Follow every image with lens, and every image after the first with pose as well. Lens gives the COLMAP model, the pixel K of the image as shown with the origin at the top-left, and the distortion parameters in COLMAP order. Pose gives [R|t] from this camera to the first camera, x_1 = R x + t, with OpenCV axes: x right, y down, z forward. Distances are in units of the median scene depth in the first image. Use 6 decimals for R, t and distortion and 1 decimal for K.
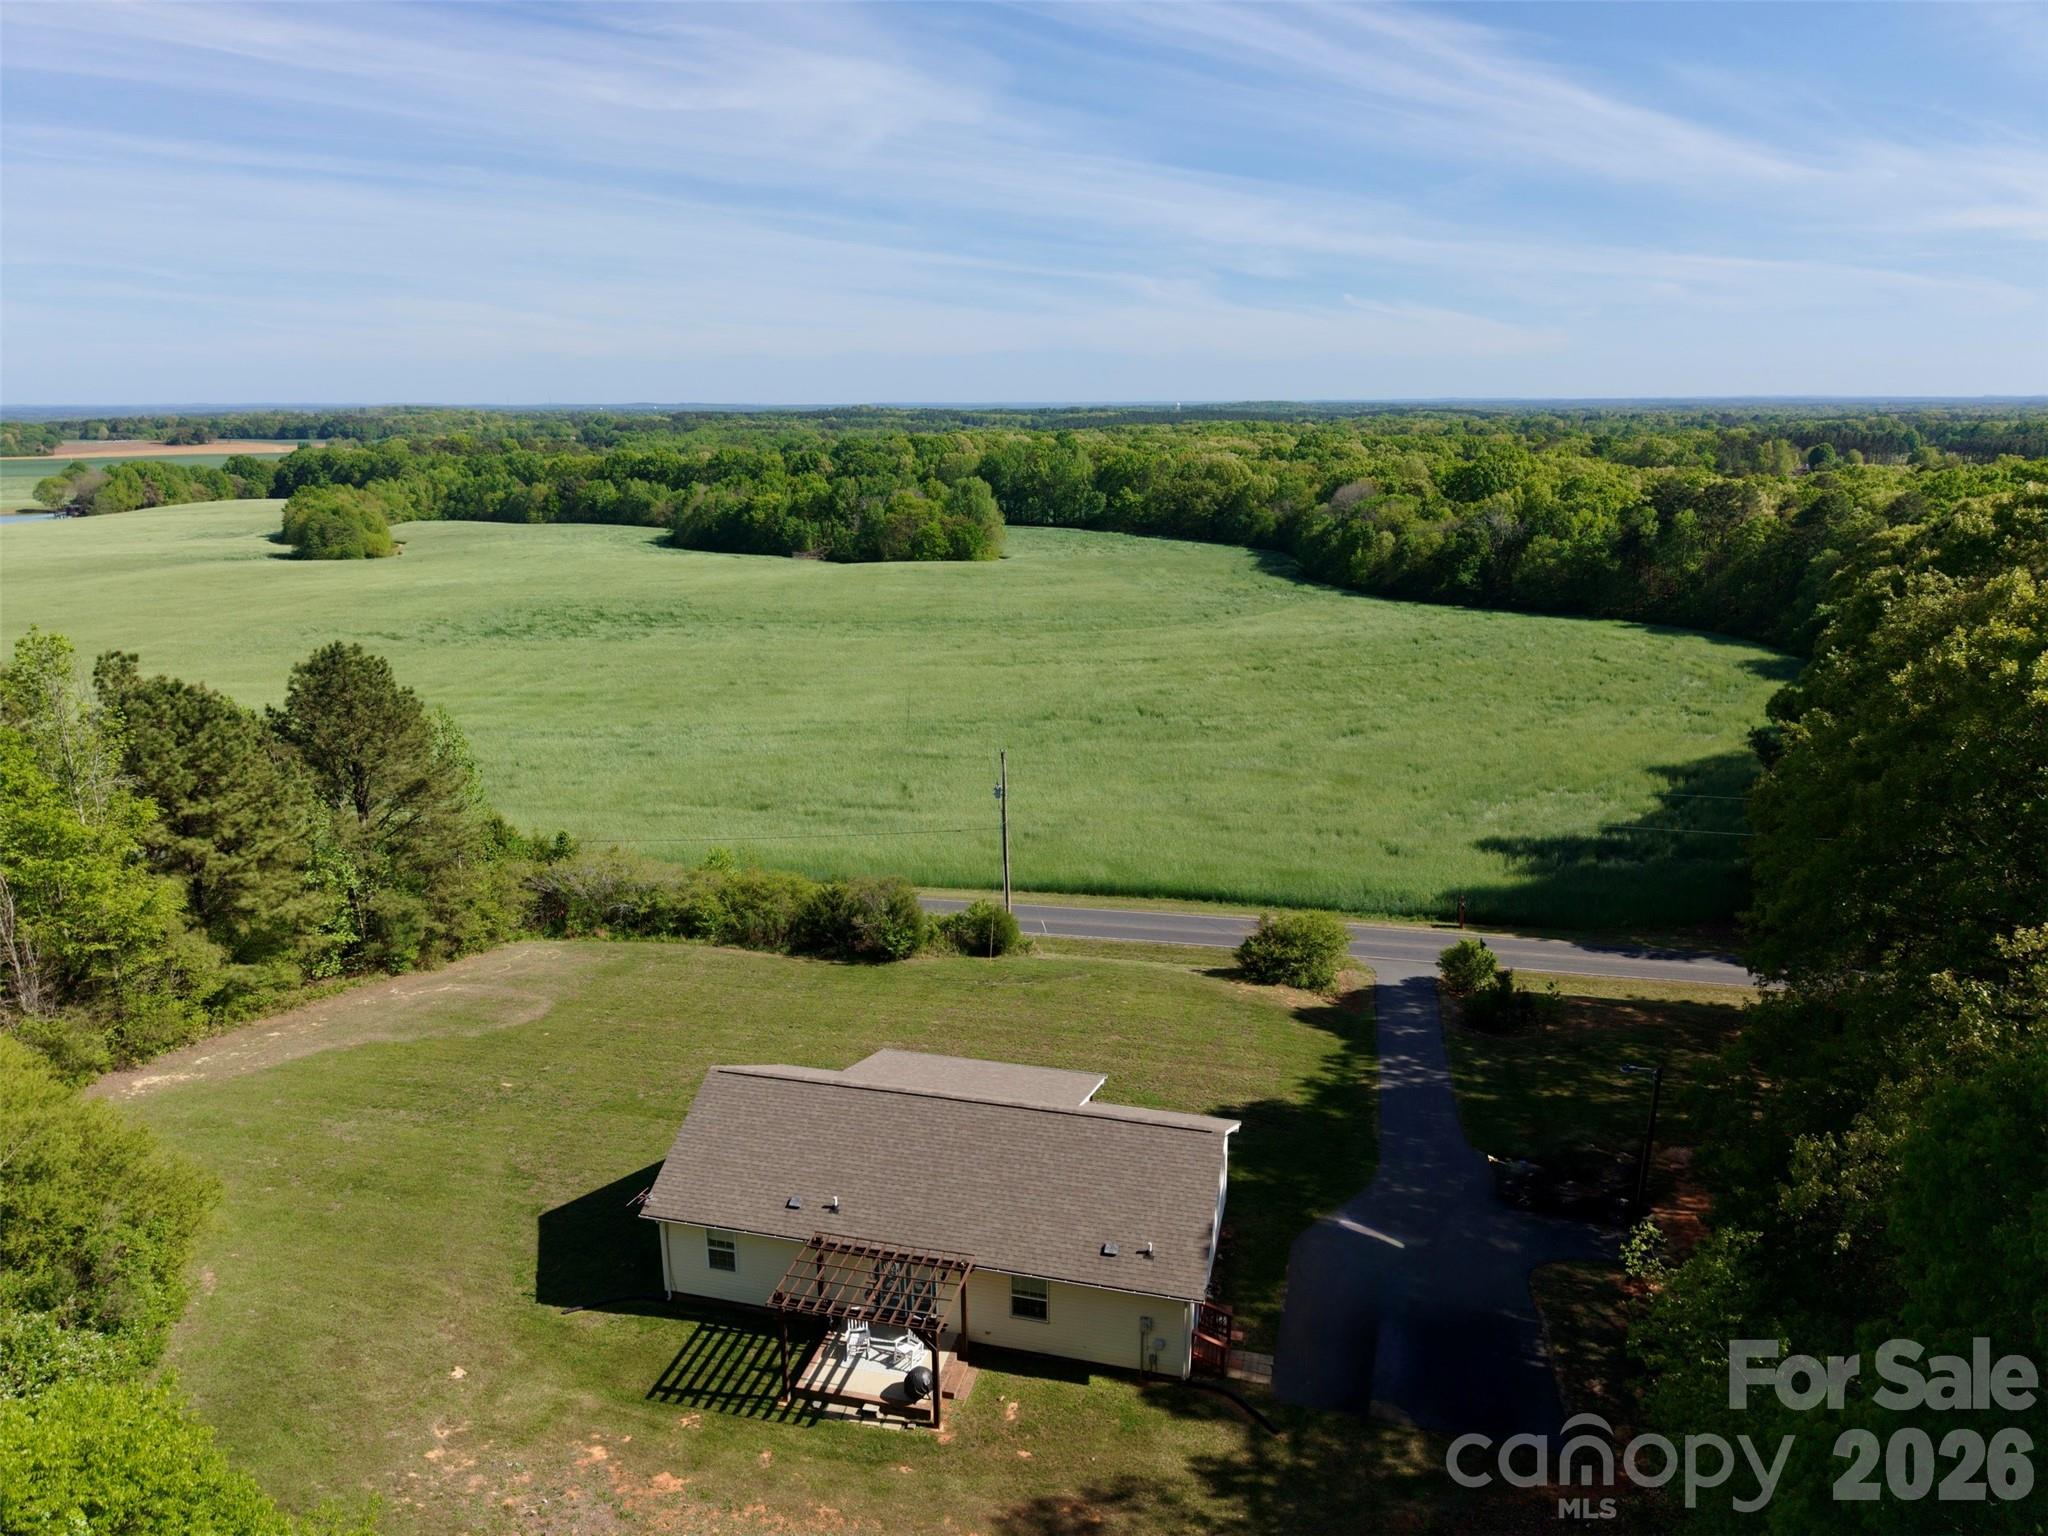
lens RADIAL K [[1435.0, 0, 1024.0], [0, 1435.0, 768.0], [0, 0, 1]] dist [0.056886, -0.078170]
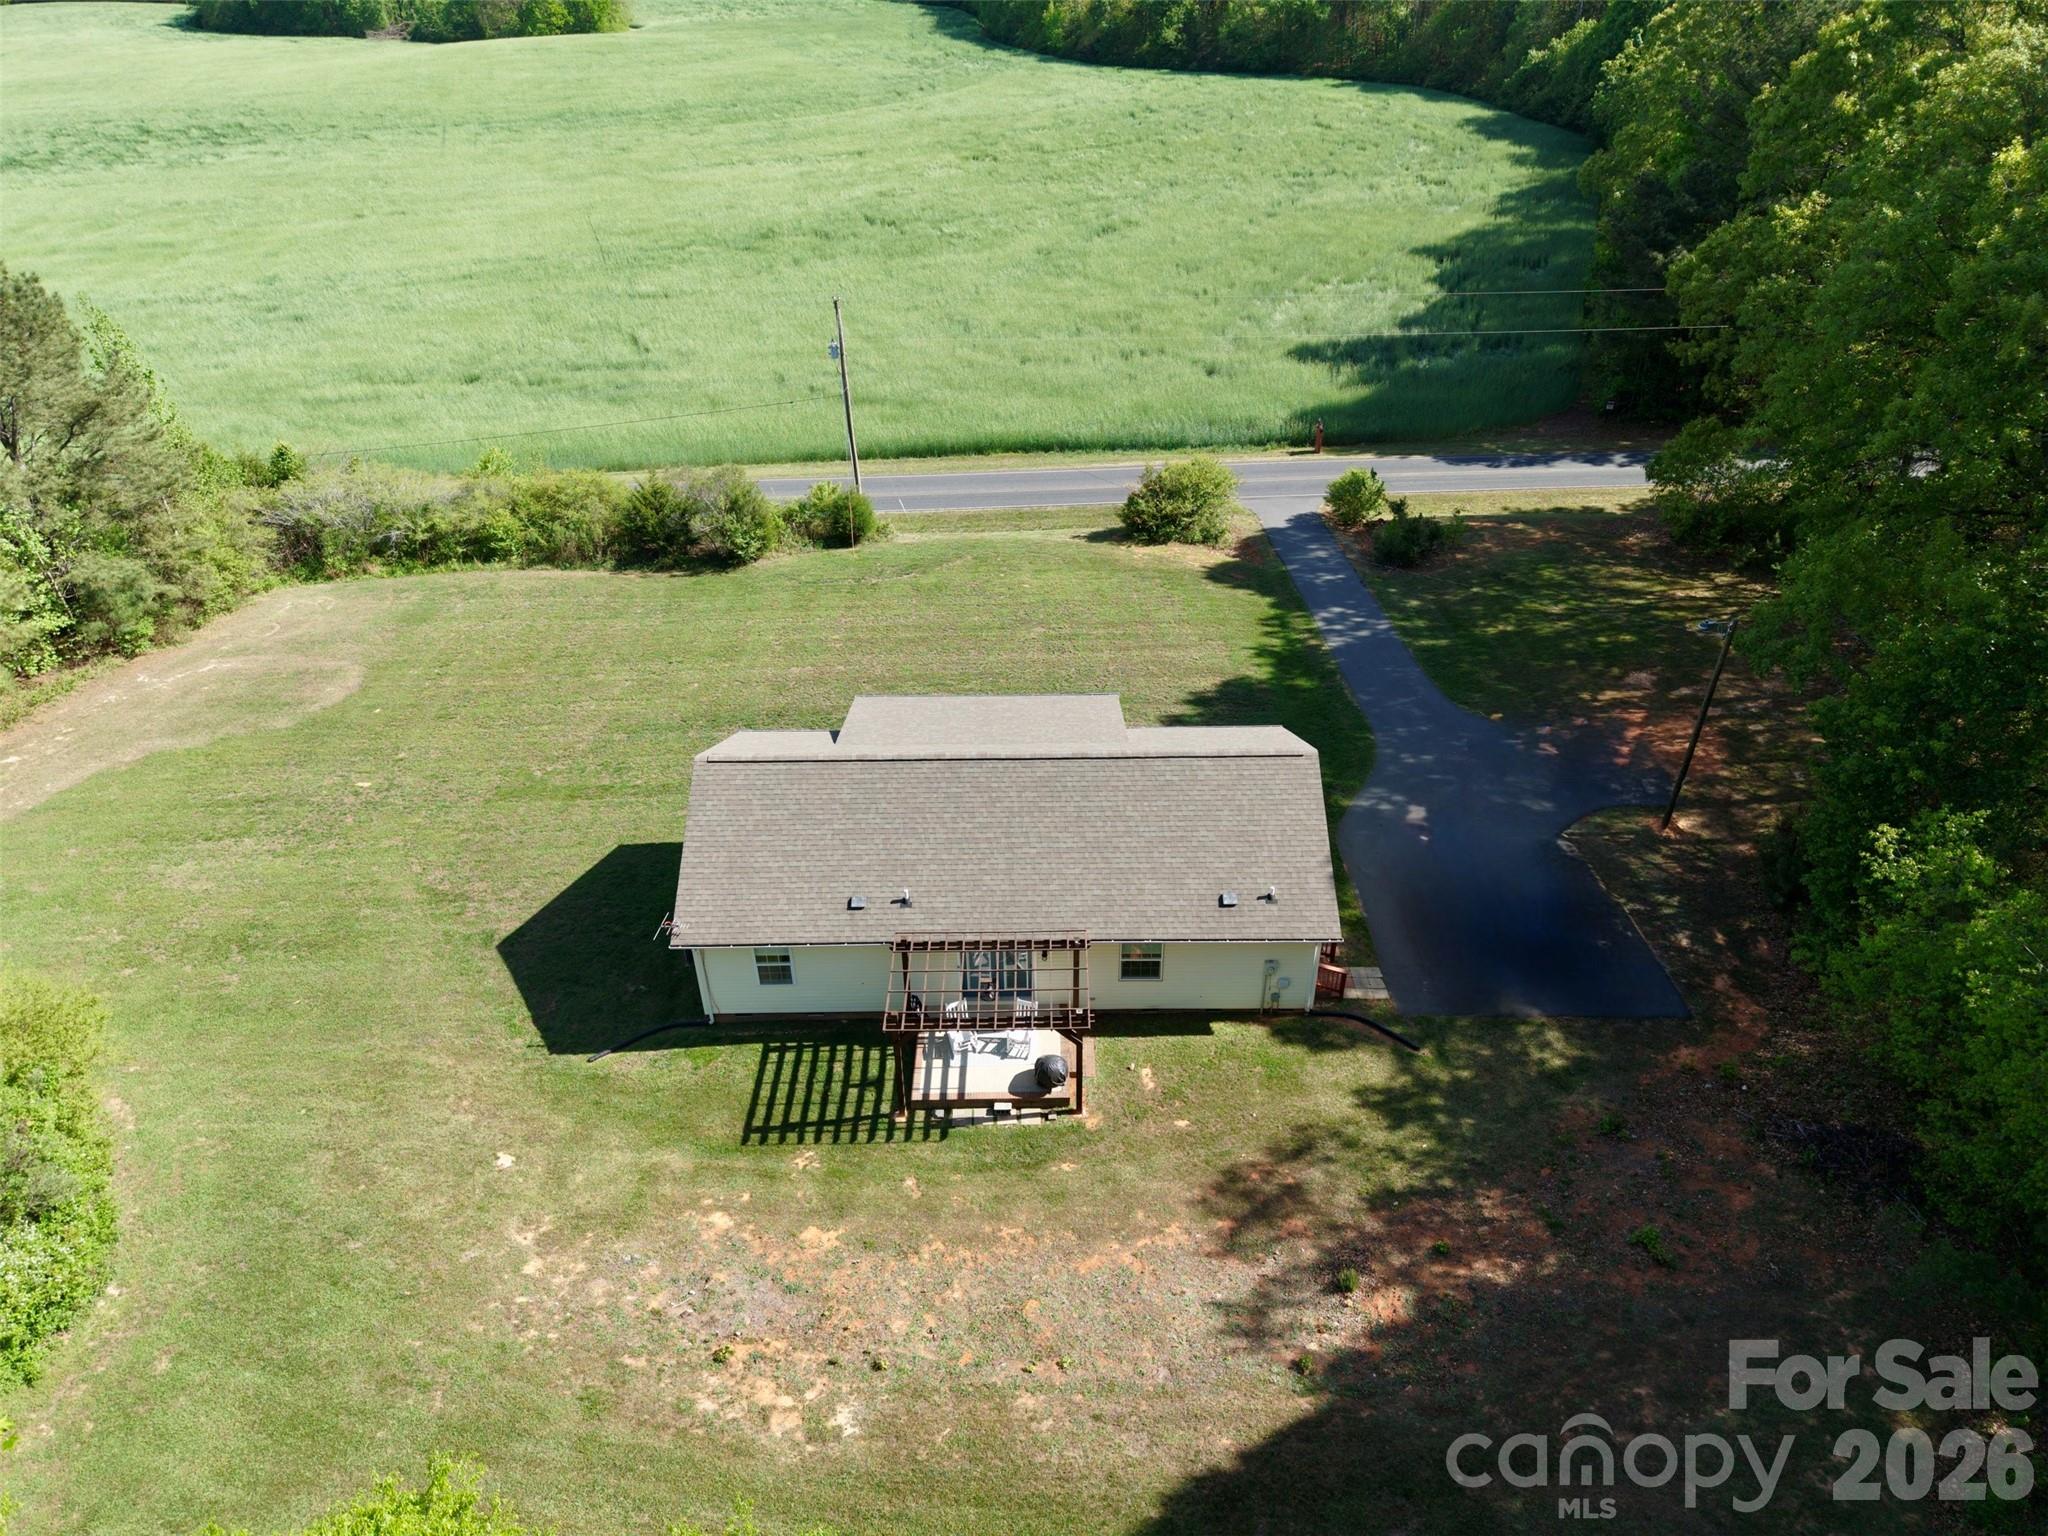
lens RADIAL K [[1432.2, 0, 1024.0], [0, 1432.2, 768.0], [0, 0, 1]] dist [0.023959, -0.017597]
pose [[0.965686, -0.150305, 0.211799, -0.137594], [0.071903, 0.938366, 0.338081, -0.033080], [-0.249560, -0.311251, 0.916975, 0.130010]]
